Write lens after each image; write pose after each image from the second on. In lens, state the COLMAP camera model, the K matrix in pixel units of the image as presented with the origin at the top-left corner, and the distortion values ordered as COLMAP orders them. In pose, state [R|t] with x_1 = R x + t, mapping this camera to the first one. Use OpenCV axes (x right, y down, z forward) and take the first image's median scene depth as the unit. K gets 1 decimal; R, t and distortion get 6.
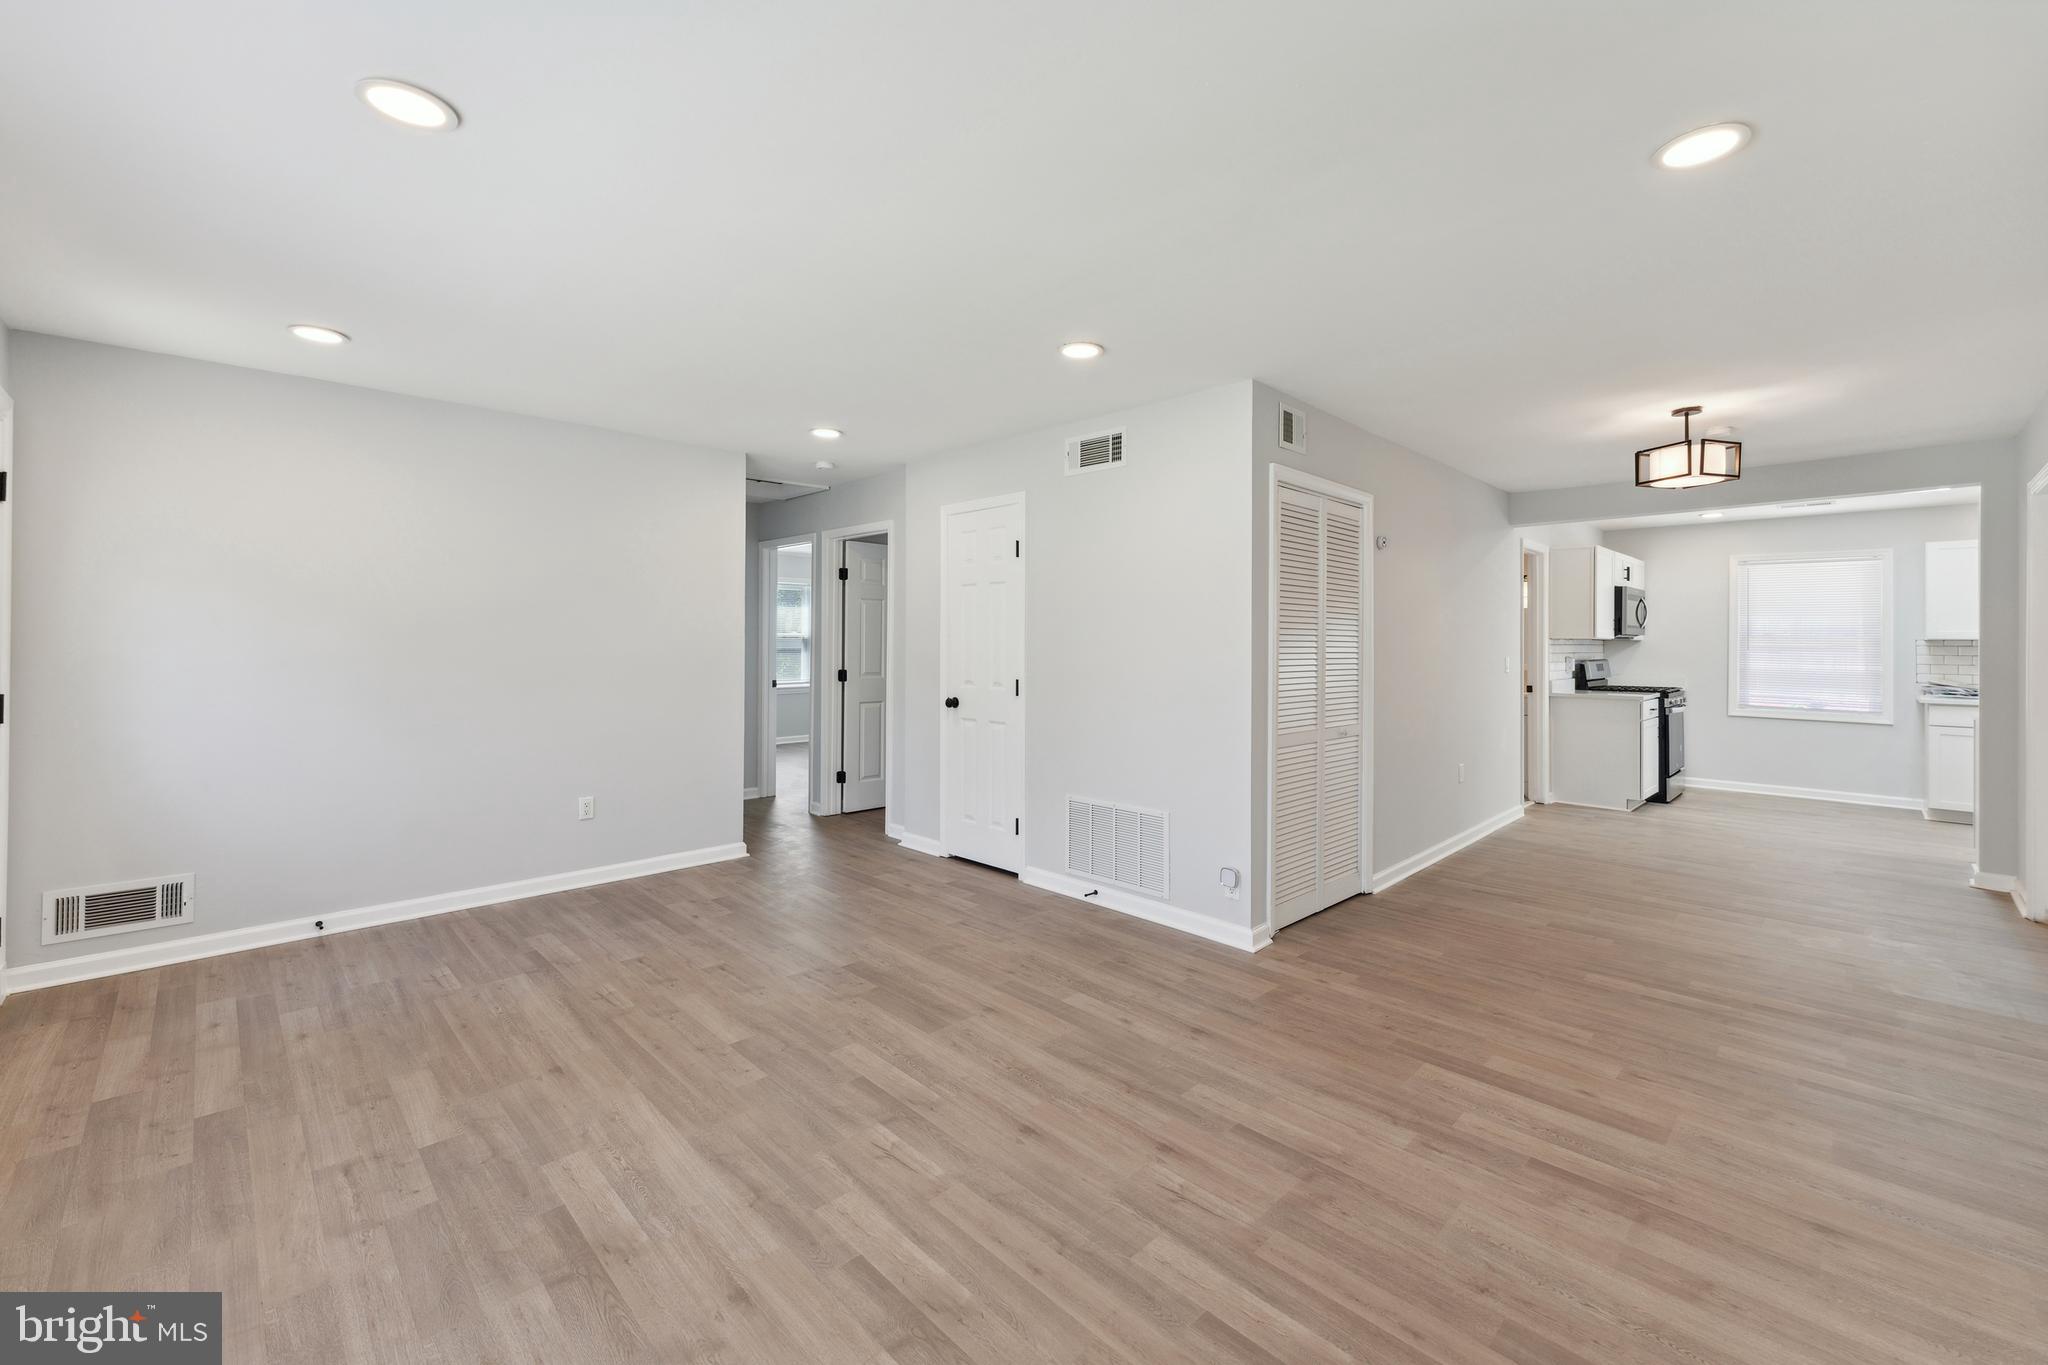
lens RADIAL K [[834.8, 0, 1026.8], [0, 834.8, 641.9], [0, 0, 1]] dist [0.000452, 0.000041]
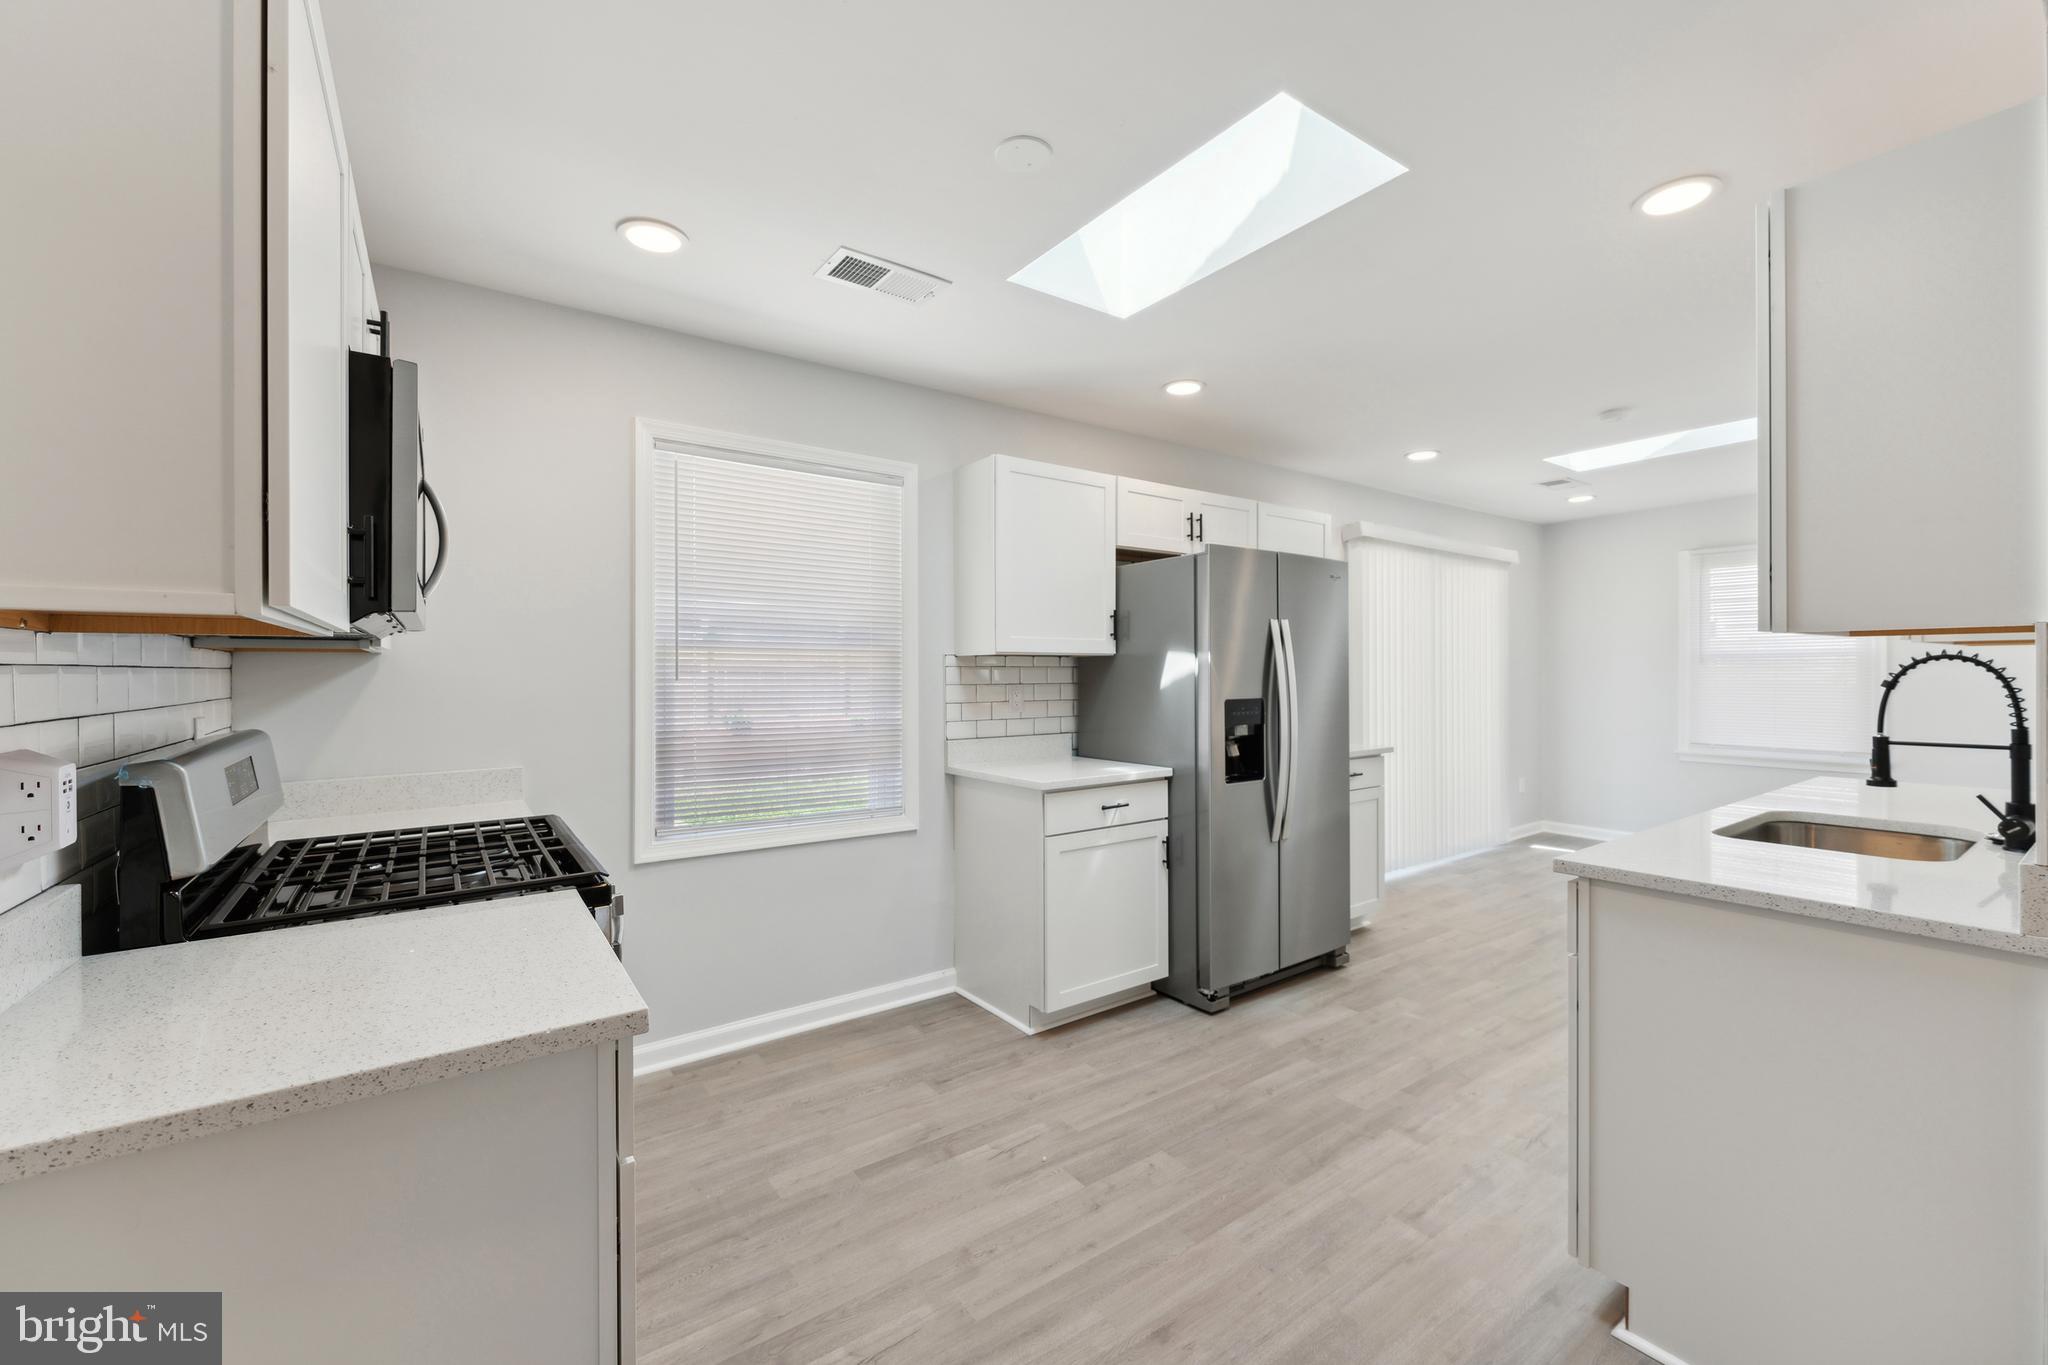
lens RADIAL K [[828.8, 0, 1033.7], [0, 828.8, 671.4], [0, 0, 1]] dist [0.000781, -0.000011]
pose [[0.150122, -0.007402, 0.988640, 0.565883], [0.001485, 0.999973, 0.007261, 0.003883], [-0.988666, 0.000378, 0.150129, 0.851265]]
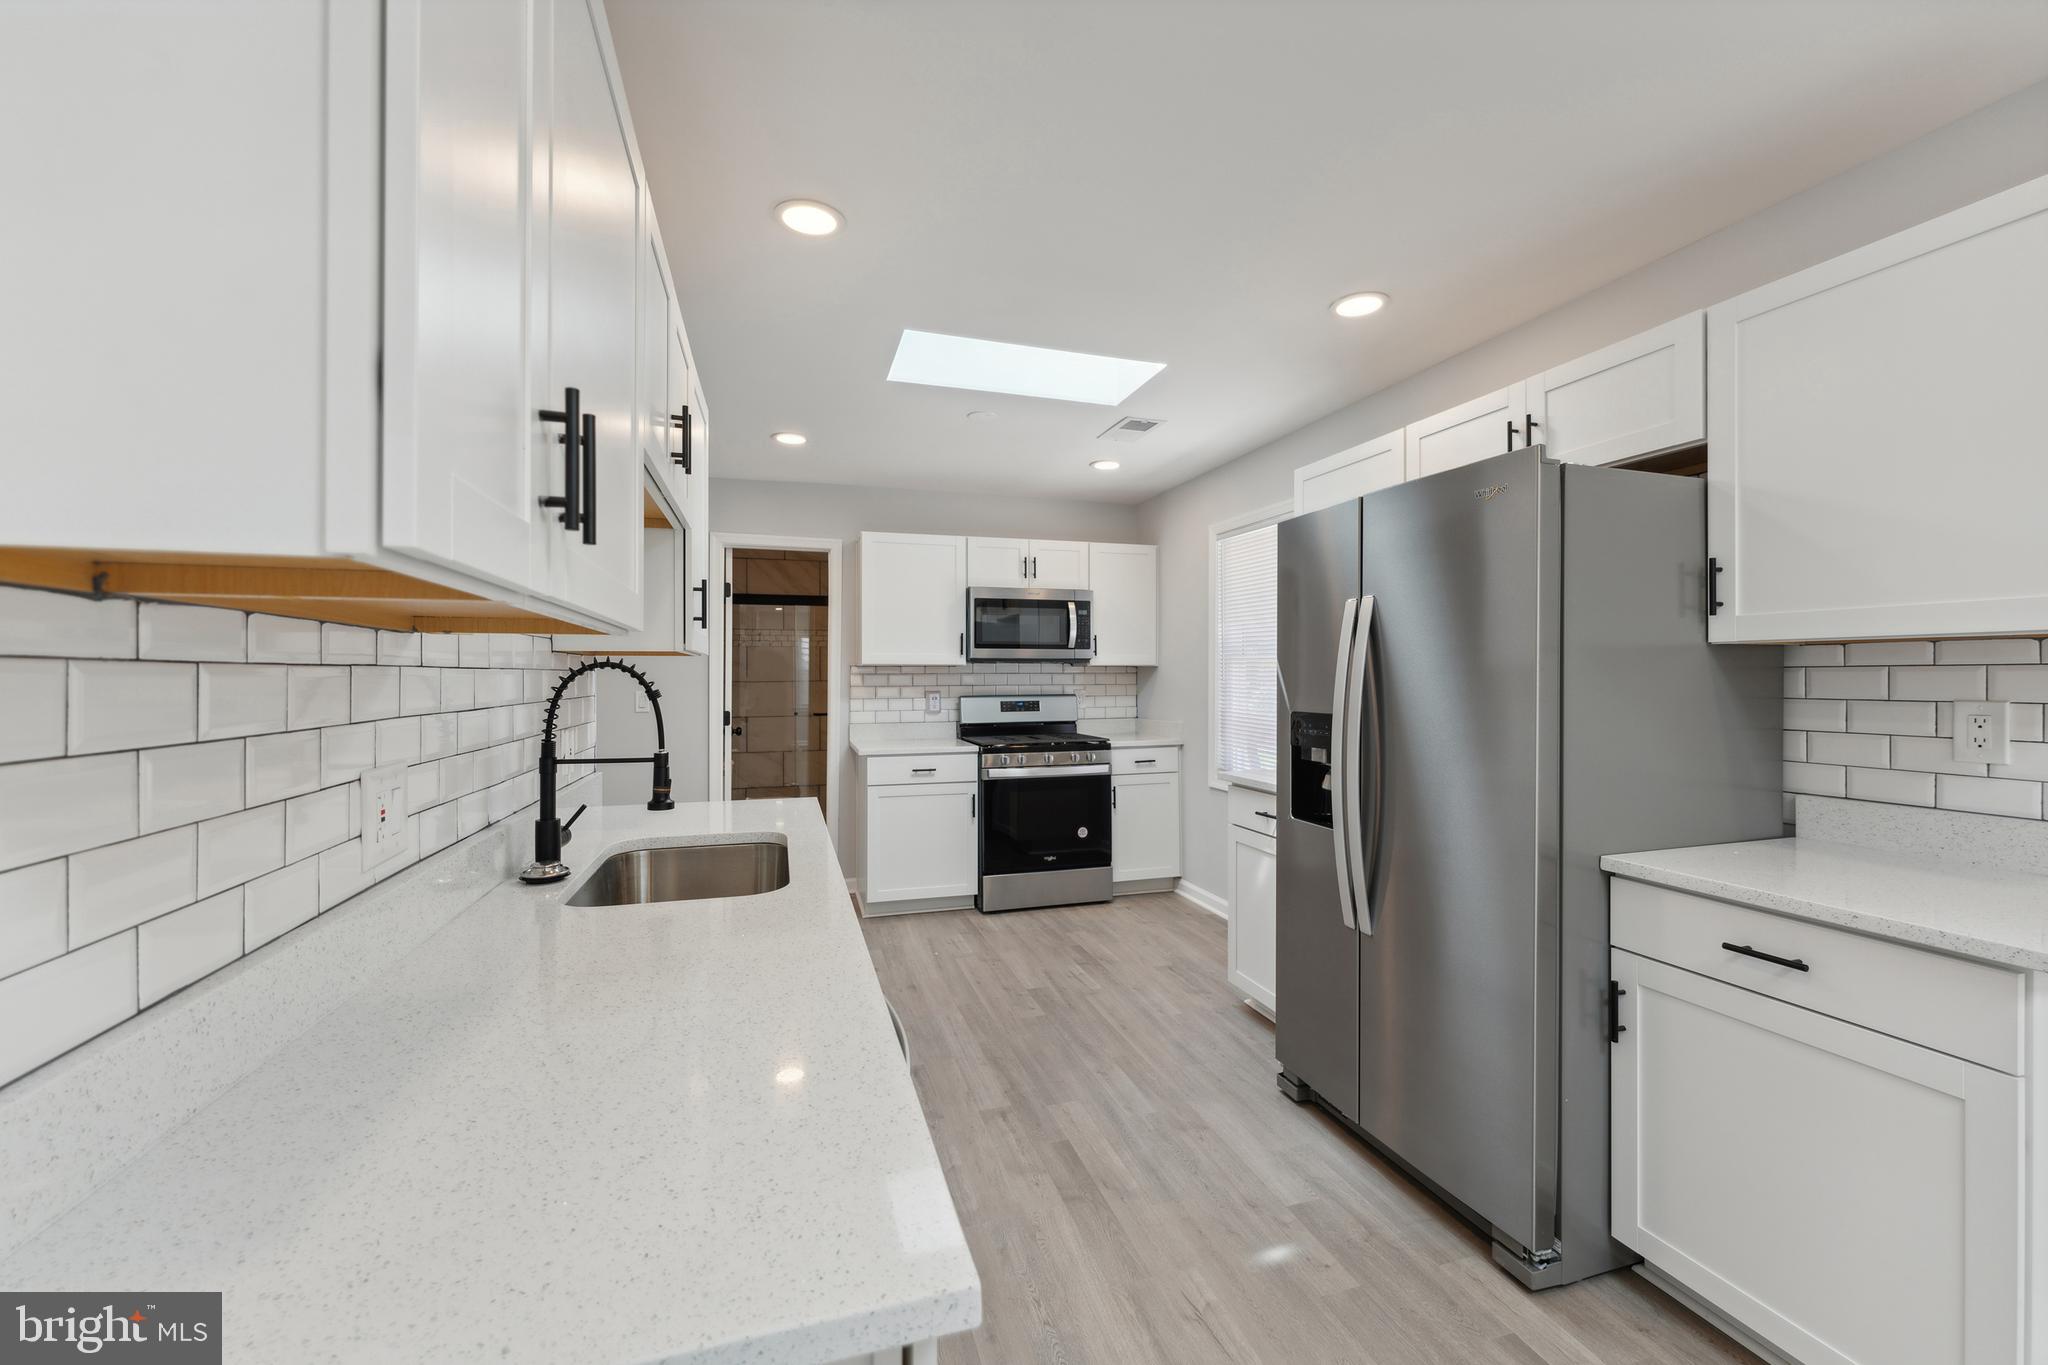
lens RADIAL K [[816.9, 0, 1029.9], [0, 816.9, 673.2], [0, 0, 1]] dist [0.000496, 0.000370]
pose [[0.887850, -0.009647, -0.460033, 1.094216], [0.009205, 0.999953, -0.003205, 0.006302], [0.460042, -0.001389, 0.887896, 0.445699]]
